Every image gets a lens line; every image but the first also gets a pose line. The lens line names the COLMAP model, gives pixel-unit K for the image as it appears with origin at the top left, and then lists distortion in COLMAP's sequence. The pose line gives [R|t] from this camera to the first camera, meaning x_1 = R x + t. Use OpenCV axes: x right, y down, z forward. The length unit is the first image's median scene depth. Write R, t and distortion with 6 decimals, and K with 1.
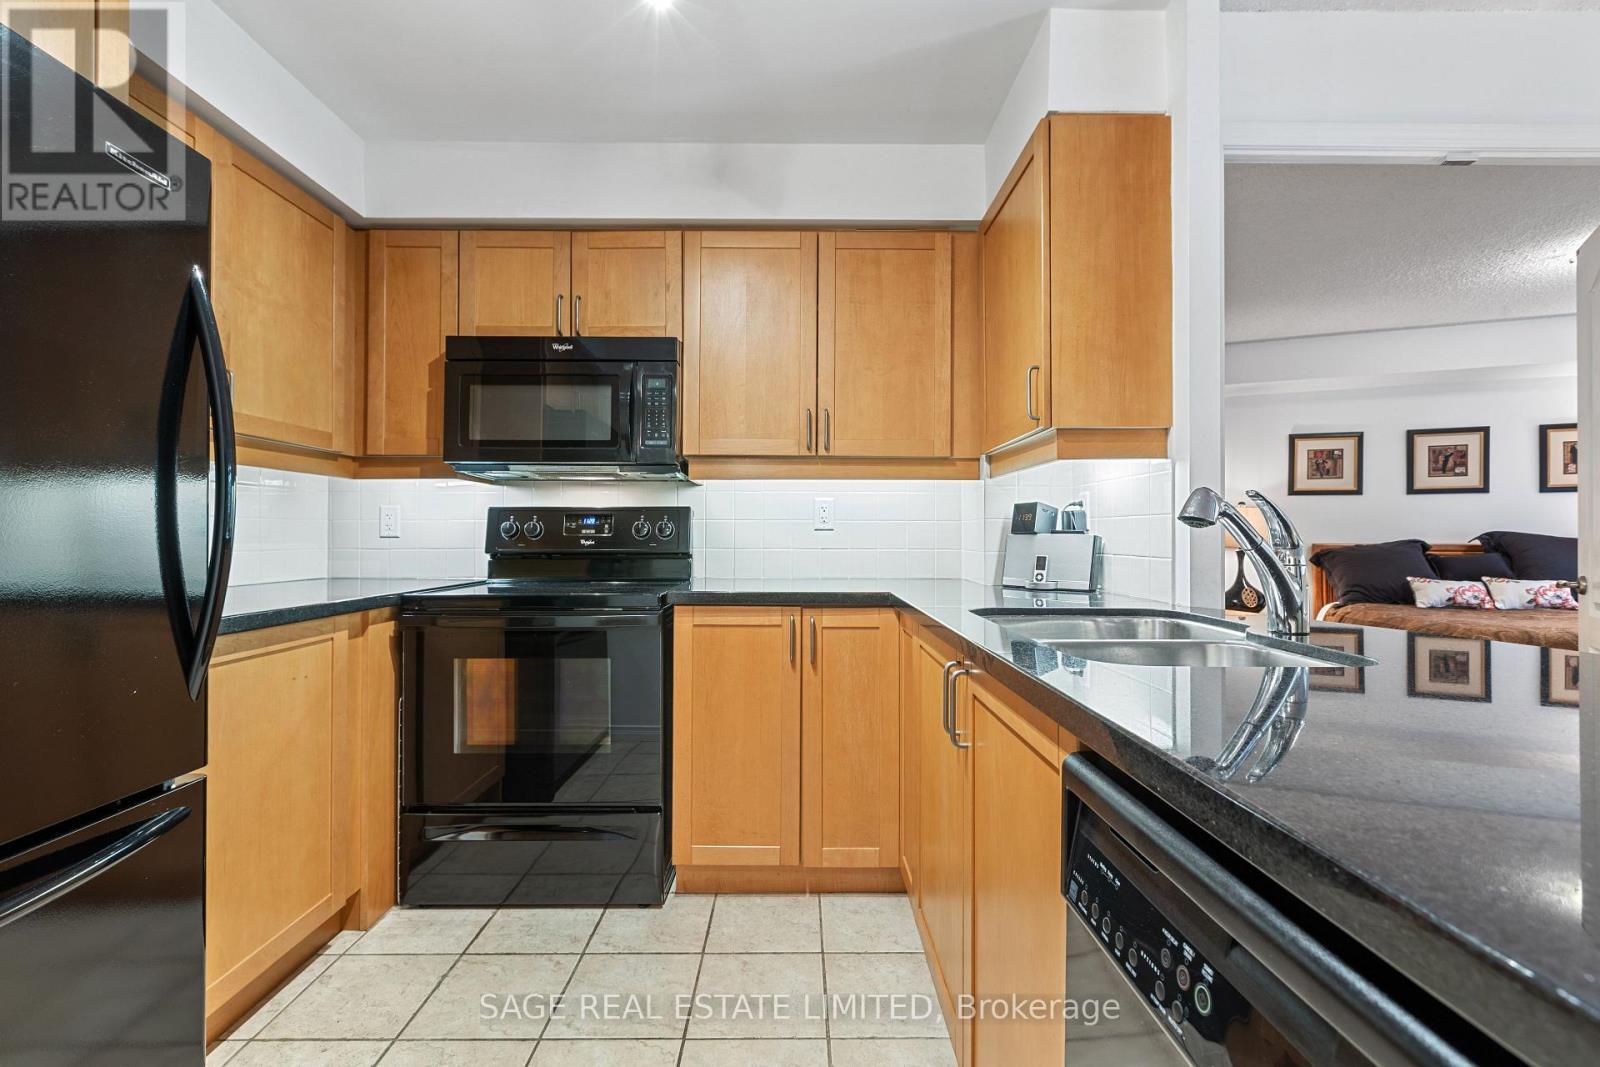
lens RADIAL K [[715.2, 0, 800.7], [0, 715.2, 529.5], [0, 0, 1]] dist [0.000290, -0.001368]
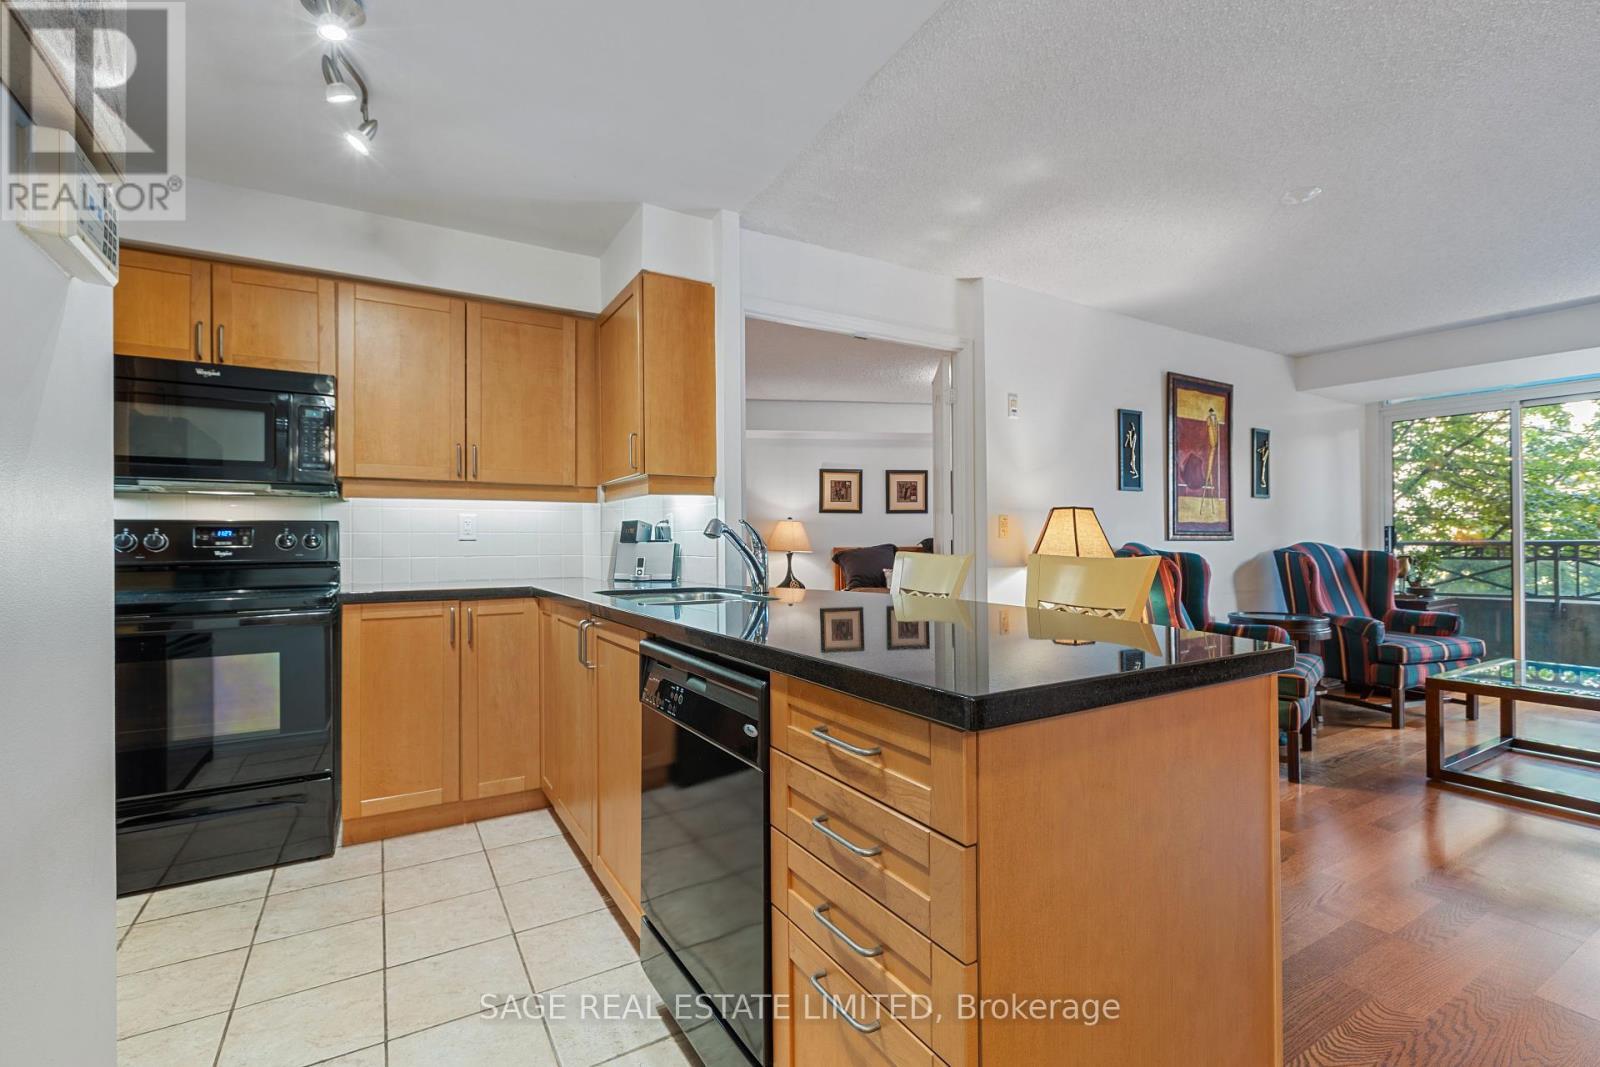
lens RADIAL K [[715.2, 0, 807.3], [0, 715.2, 538.2], [0, 0, 1]] dist [0.000290, -0.001368]
pose [[0.858949, -0.005047, 0.512036, -0.104097], [0.004309, 0.999987, 0.002627, -0.004276], [-0.512043, -0.000050, 0.858960, -0.374921]]
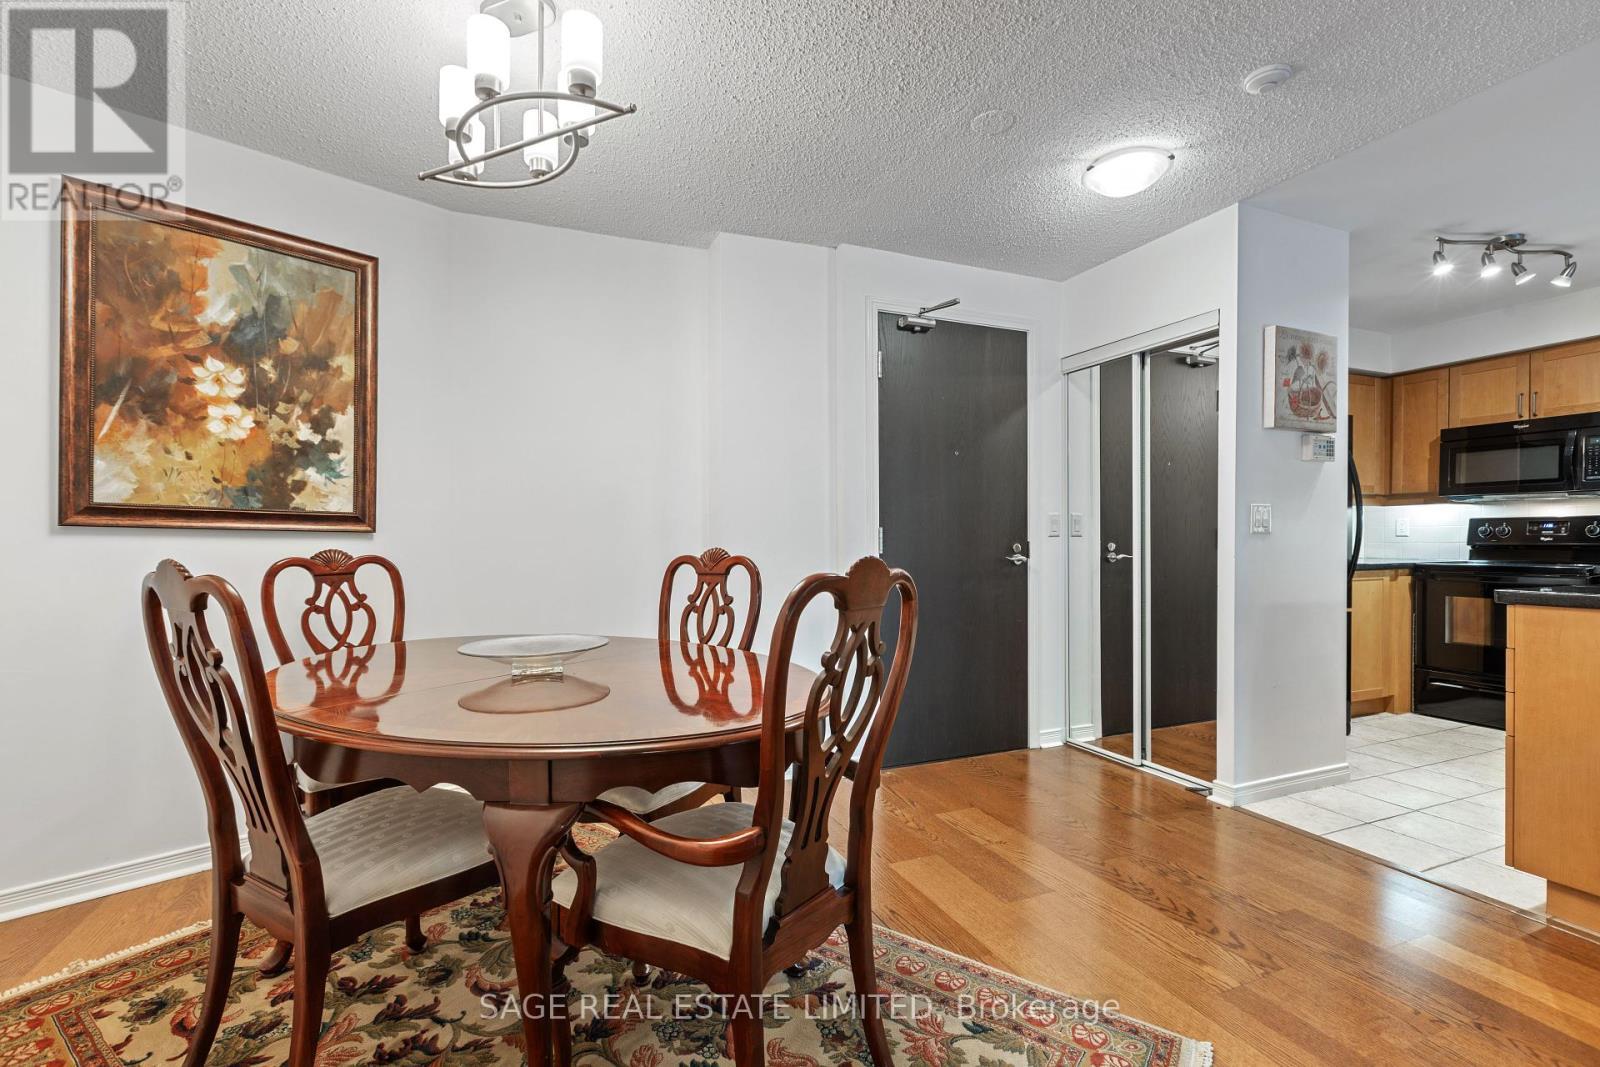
lens RADIAL K [[715.2, 0, 800.5], [0, 715.2, 550.0], [0, 0, 1]] dist [0.000290, -0.001368]
pose [[0.382275, 0.012844, -0.923959, 0.580568], [0.010446, 0.999779, 0.018220, -0.003664], [0.923990, -0.016617, 0.382057, -1.236711]]
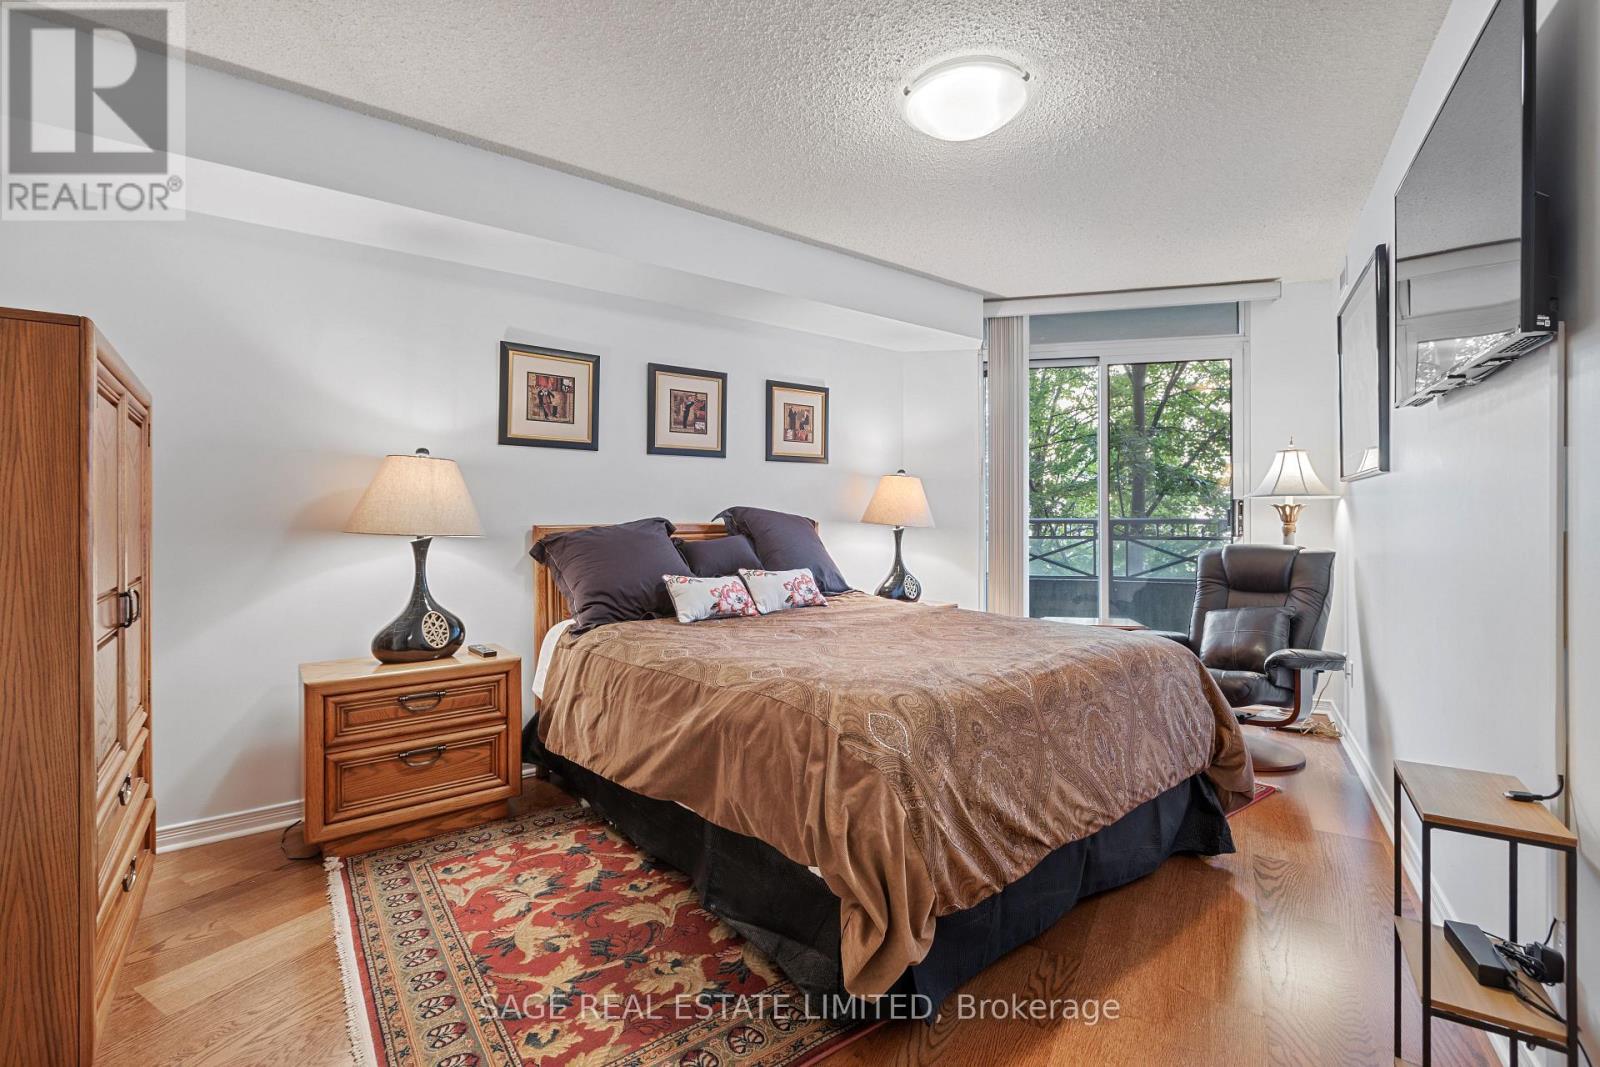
lens RADIAL K [[715.2, 0, 791.1], [0, 715.2, 513.3], [0, 0, 1]] dist [0.000290, -0.001368]
pose [[0.520671, 0.000517, 0.853757, 0.623150], [-0.007764, 0.999961, 0.004130, 0.010523], [-0.853722, -0.008779, 0.520655, 0.997170]]
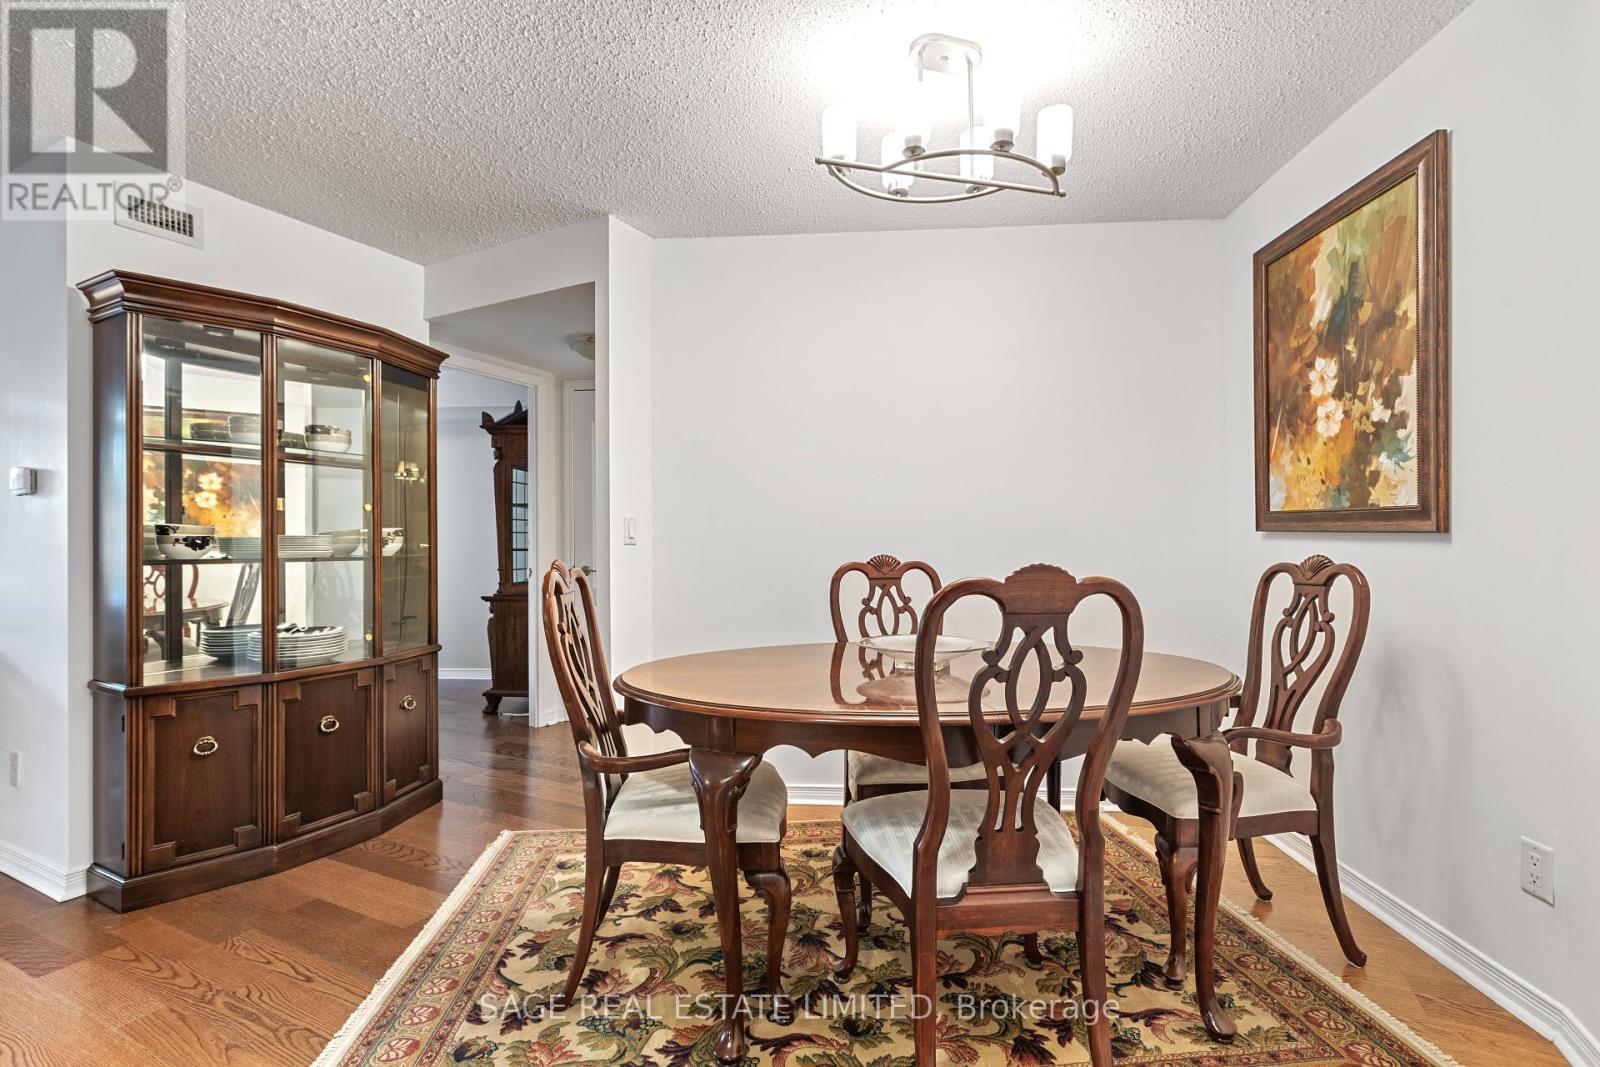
lens RADIAL K [[715.2, 0, 796.2], [0, 715.2, 538.9], [0, 0, 1]] dist [0.000290, -0.001368]
pose [[-0.893395, 0.008063, 0.449200, -0.419772], [0.002839, 0.999920, -0.012300, -0.003462], [-0.449264, -0.009714, -0.893346, -0.442493]]
